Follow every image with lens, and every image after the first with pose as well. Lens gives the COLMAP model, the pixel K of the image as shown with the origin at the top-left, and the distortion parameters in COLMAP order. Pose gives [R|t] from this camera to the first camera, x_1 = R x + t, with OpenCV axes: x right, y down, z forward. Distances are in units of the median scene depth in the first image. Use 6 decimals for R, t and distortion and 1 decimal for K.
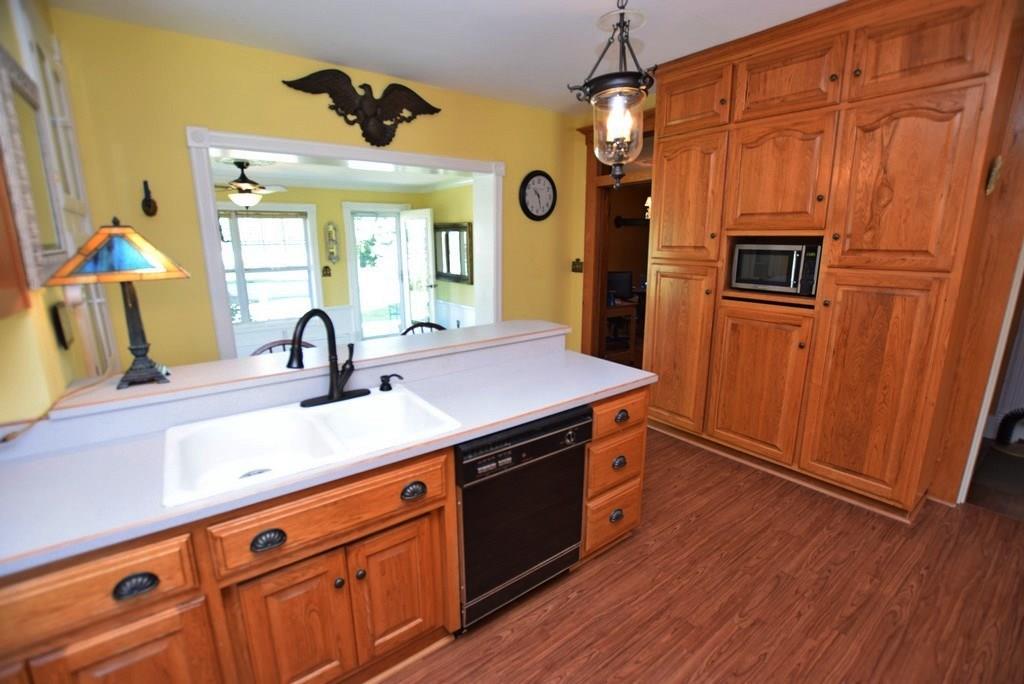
lens RADIAL K [[452.3, 0, 509.0], [0, 452.3, 341.8], [0, 0, 1]] dist [-0.020298, -0.000708]
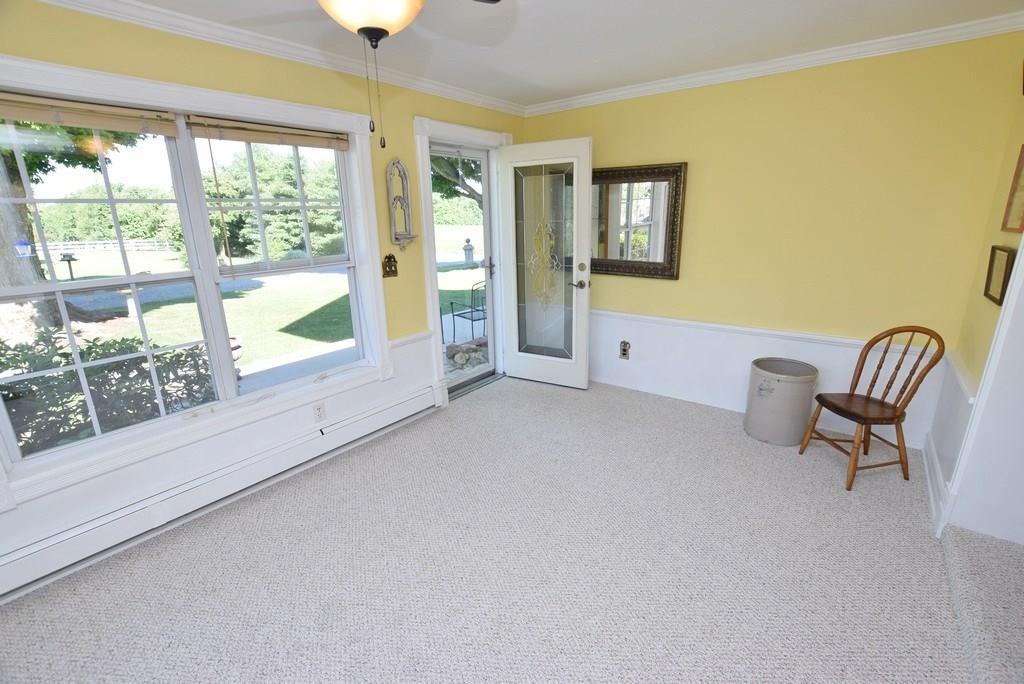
lens RADIAL K [[452.3, 0, 510.4], [0, 452.3, 344.1], [0, 0, 1]] dist [-0.020298, -0.000708]
pose [[0.960210, -0.090819, 0.264099, -0.623232], [0.077846, 0.995206, 0.059203, -0.138922], [-0.268210, -0.036288, 0.962677, 0.754717]]
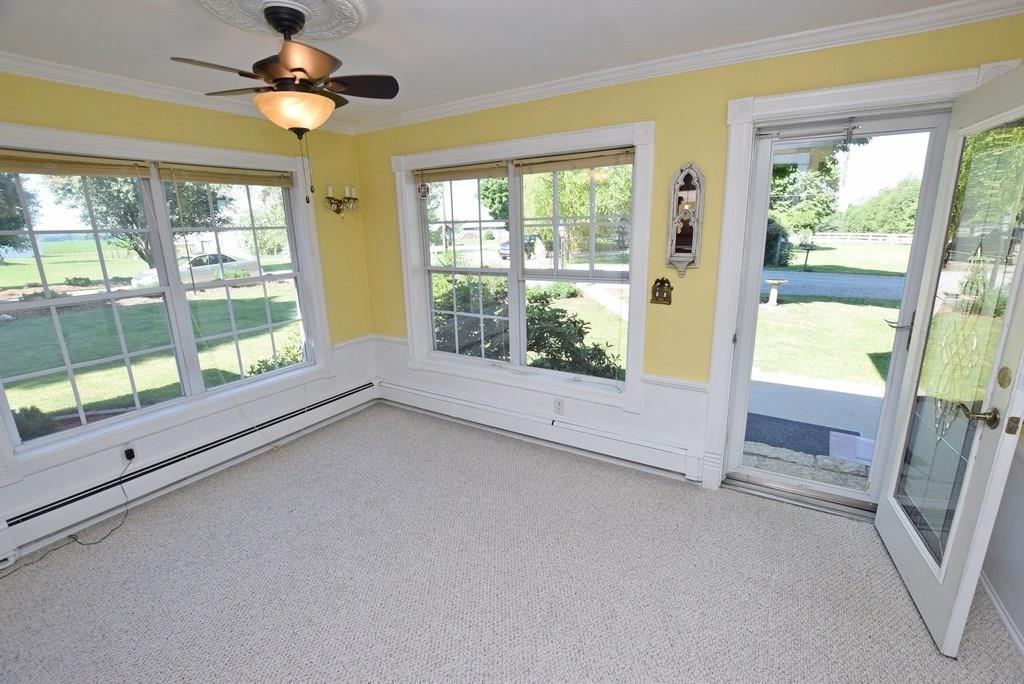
lens RADIAL K [[452.3, 0, 511.4], [0, 452.3, 339.9], [0, 0, 1]] dist [-0.020298, -0.000708]
pose [[0.360145, 0.227732, -0.904673, -0.116753], [-0.183523, 0.968092, 0.170637, -0.237948], [0.914667, 0.104574, 0.390448, 1.083823]]
